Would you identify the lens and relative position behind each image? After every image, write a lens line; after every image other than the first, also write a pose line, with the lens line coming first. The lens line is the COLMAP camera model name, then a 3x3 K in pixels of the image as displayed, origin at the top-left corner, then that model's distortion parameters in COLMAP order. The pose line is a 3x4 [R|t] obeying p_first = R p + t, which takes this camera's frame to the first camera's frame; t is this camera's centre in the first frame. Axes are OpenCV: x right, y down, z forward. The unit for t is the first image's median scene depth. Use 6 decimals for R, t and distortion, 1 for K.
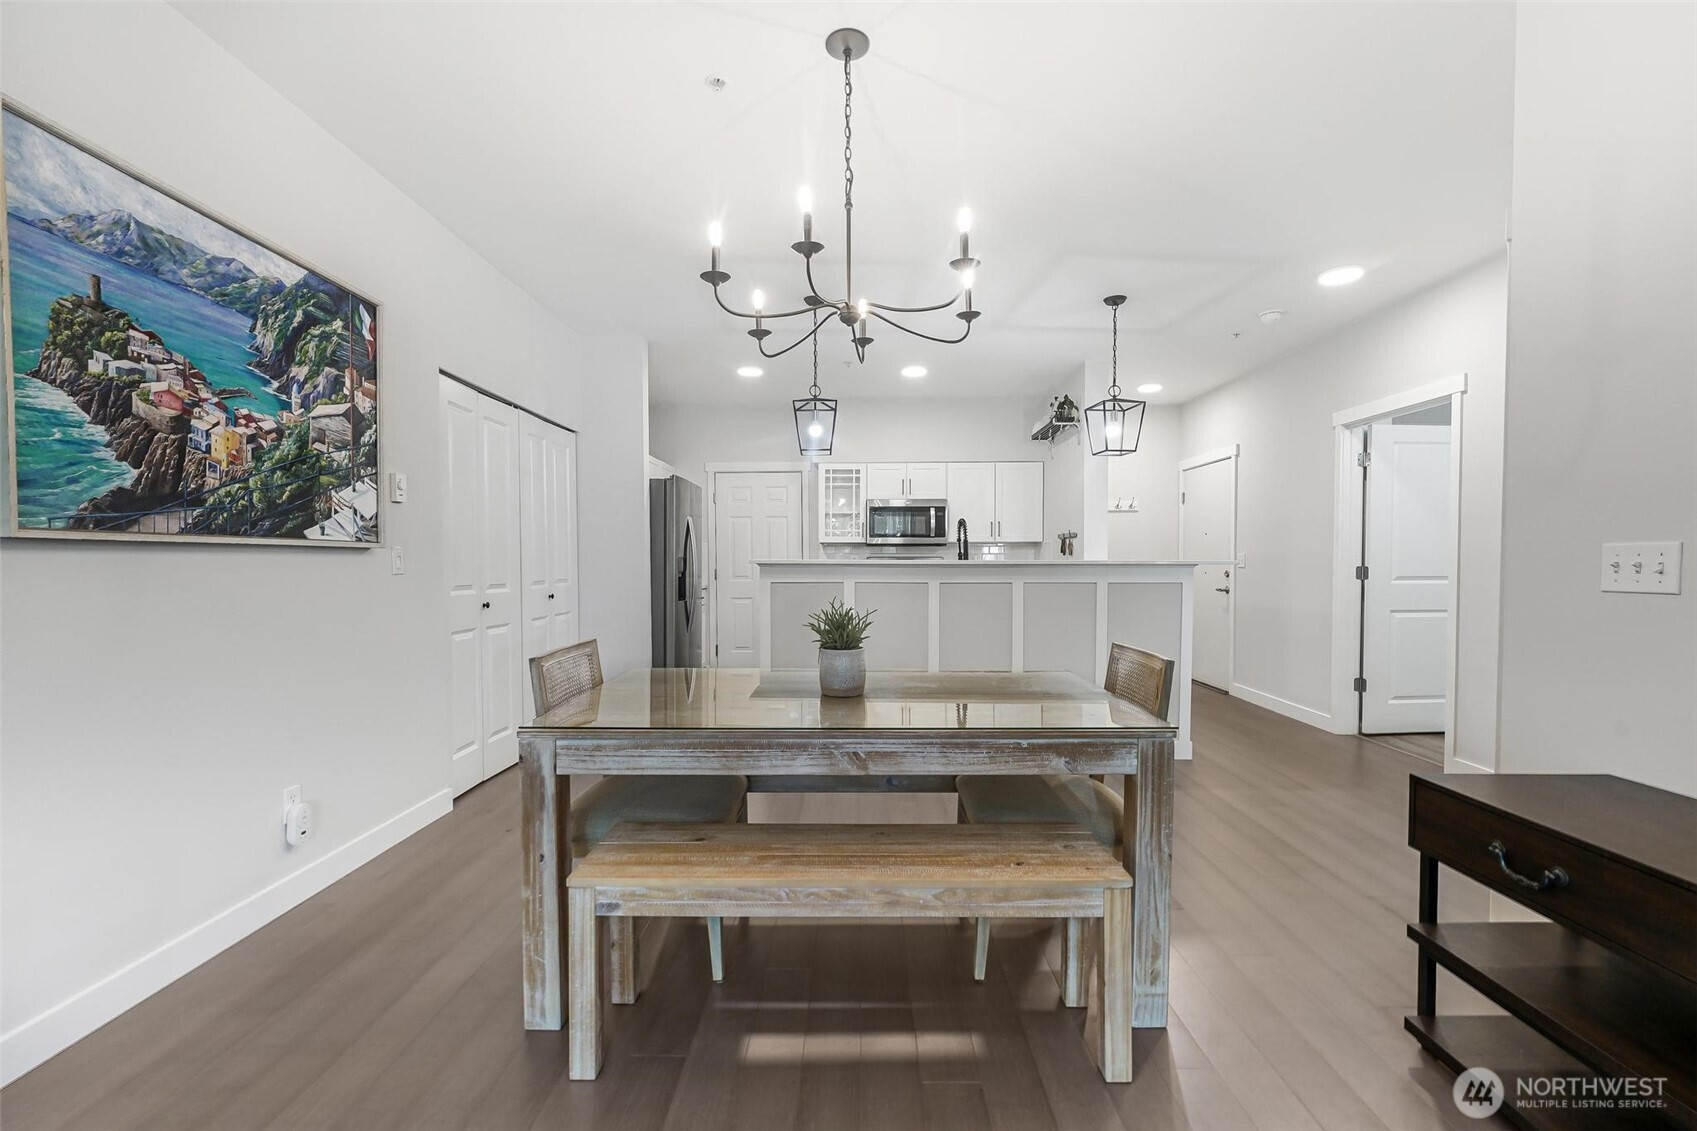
lens RADIAL K [[721.1, 0, 852.5], [0, 721.1, 570.8], [0, 0, 1]] dist [-0.003976, -0.000175]
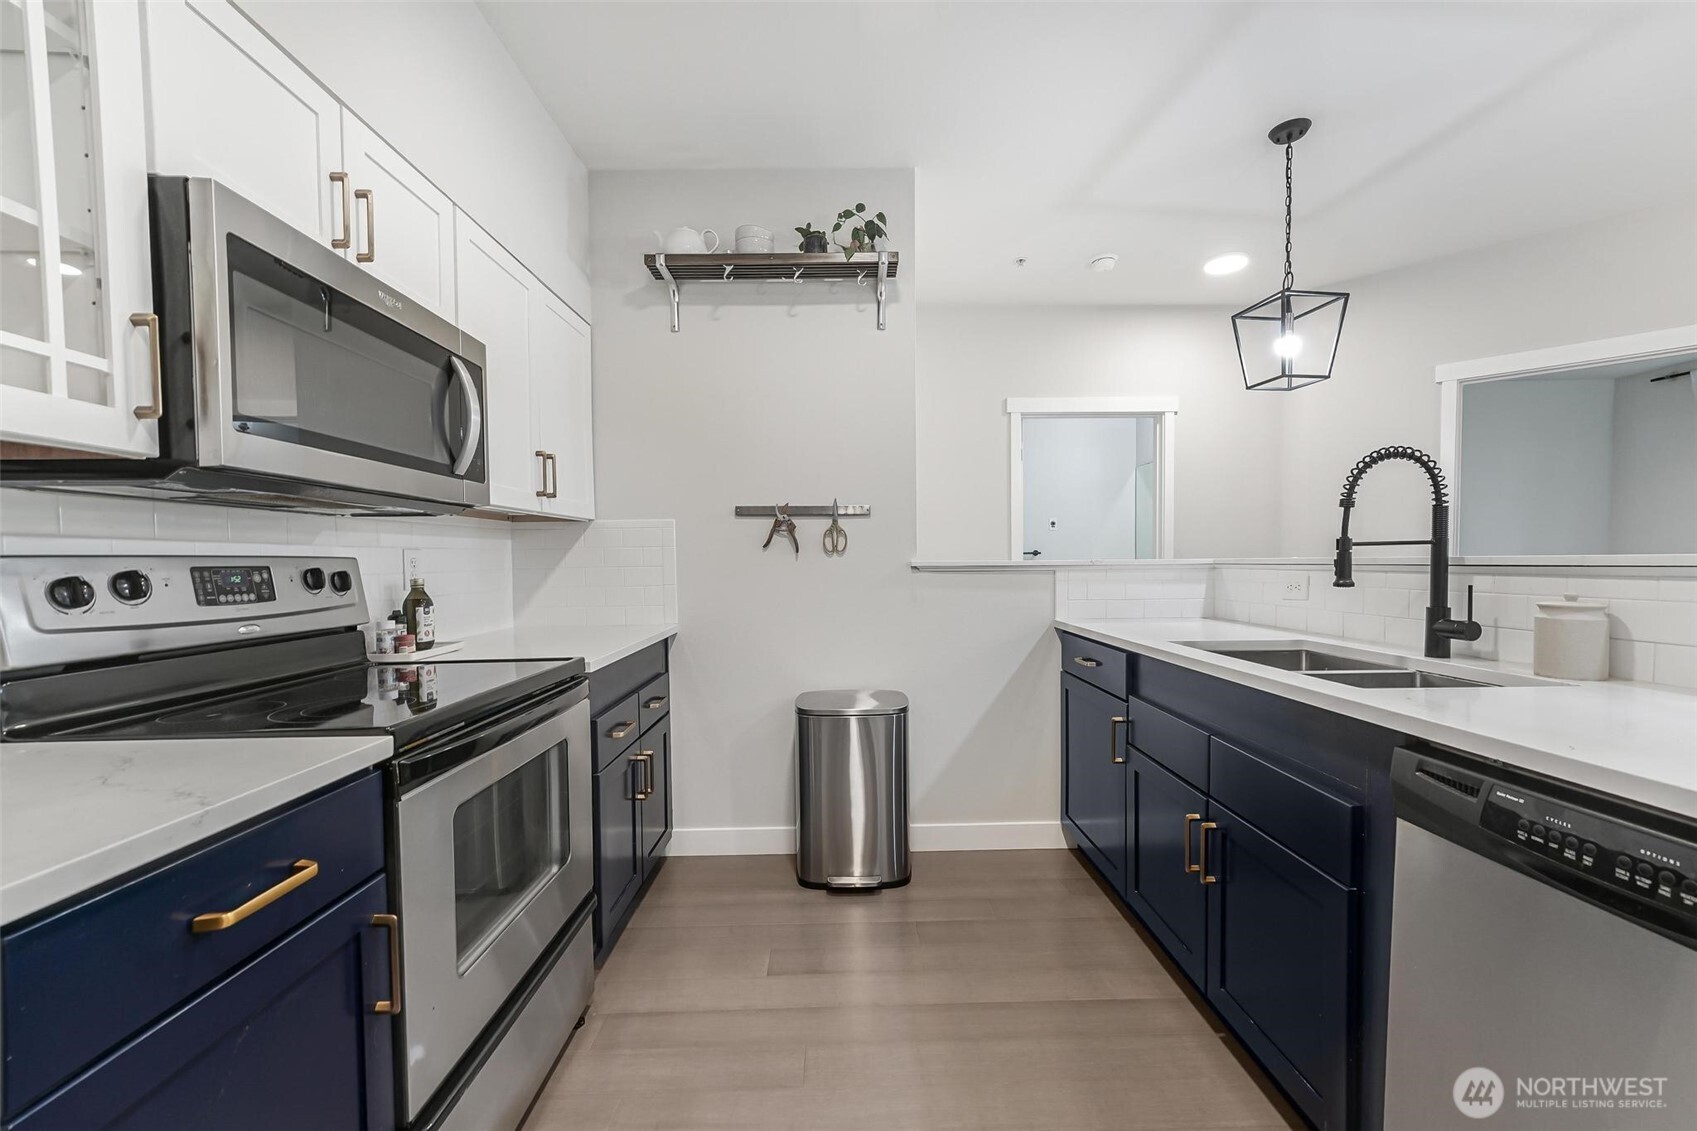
lens RADIAL K [[676.7, 0, 851.8], [0, 676.7, 578.7], [0, 0, 1]] dist [-0.000241, 0.001516]
pose [[-0.022926, -0.027323, 0.999364, -0.129754], [0.025371, 0.999289, 0.027903, -0.014228], [-0.999415, 0.025995, -0.022217, 0.868901]]
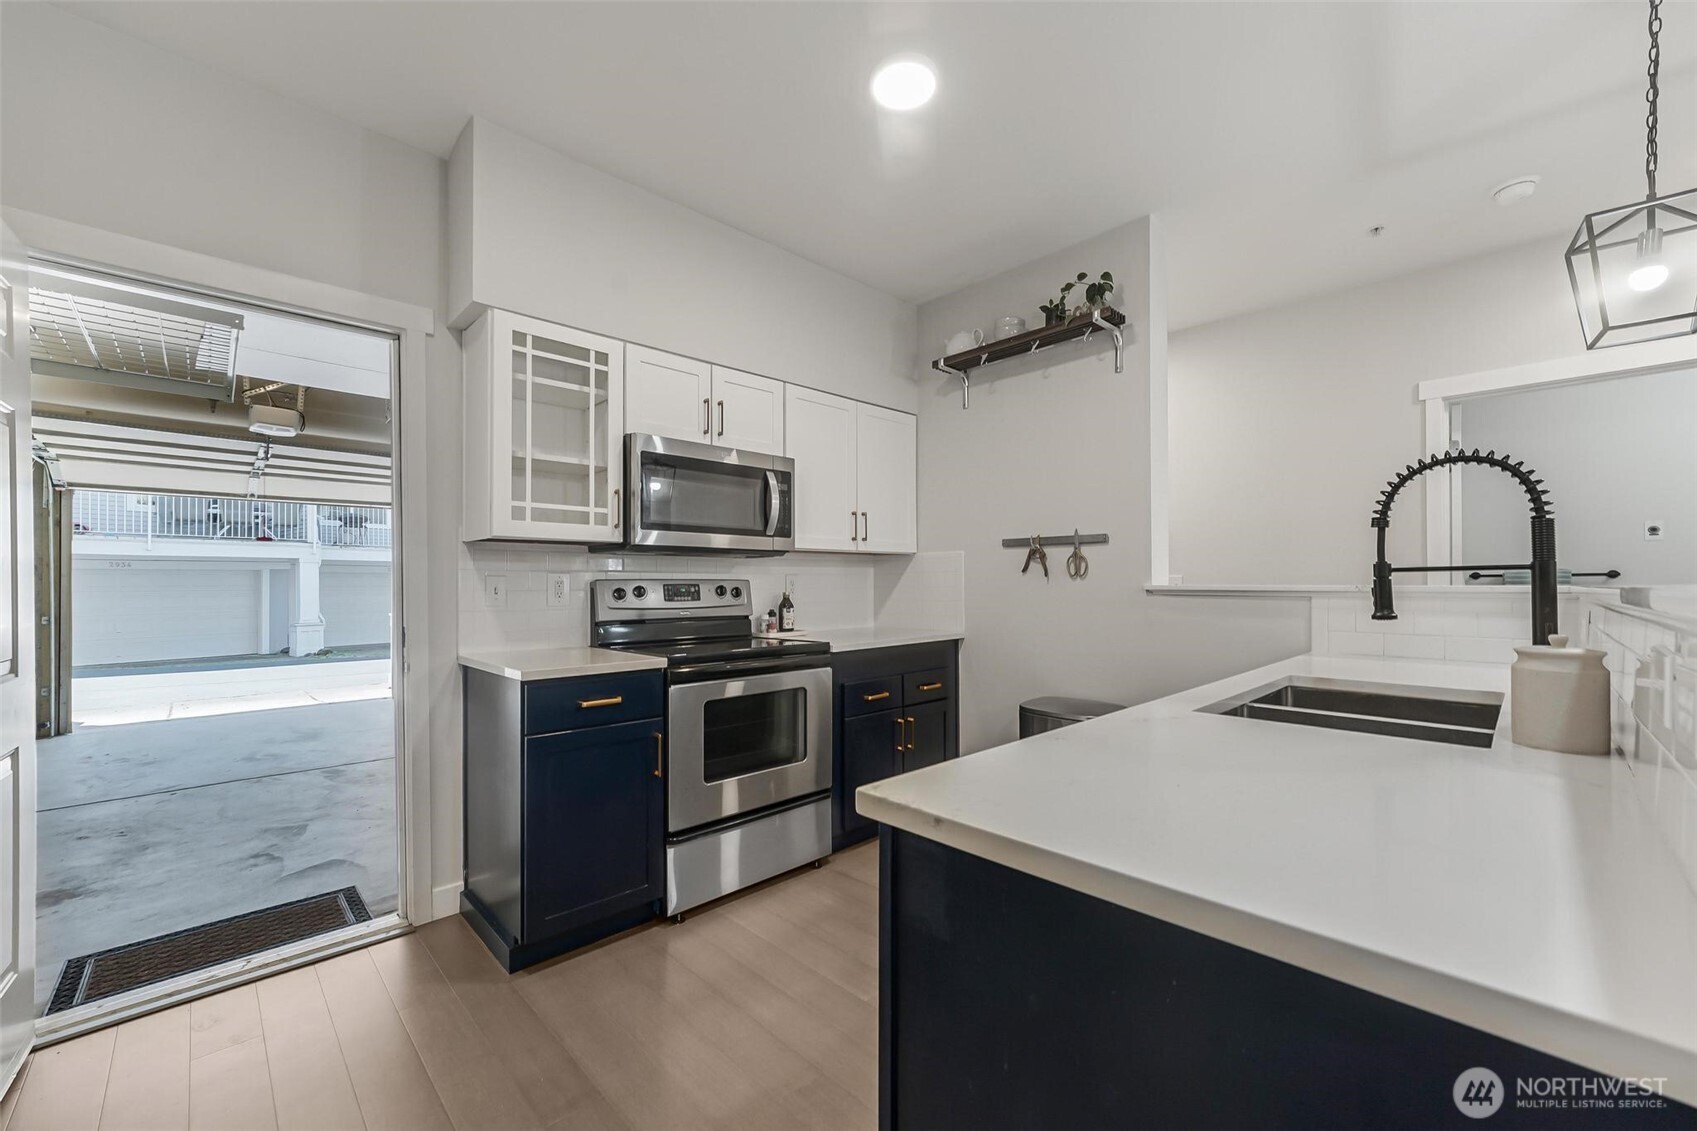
lens RADIAL K [[676.7, 0, 857.3], [0, 676.7, 580.2], [0, 0, 1]] dist [-0.000241, 0.001516]
pose [[0.713009, 0.001602, 0.701153, -0.151909], [0.013064, 0.999793, -0.015569, -0.011133], [-0.701033, 0.020261, 0.712841, 0.653672]]
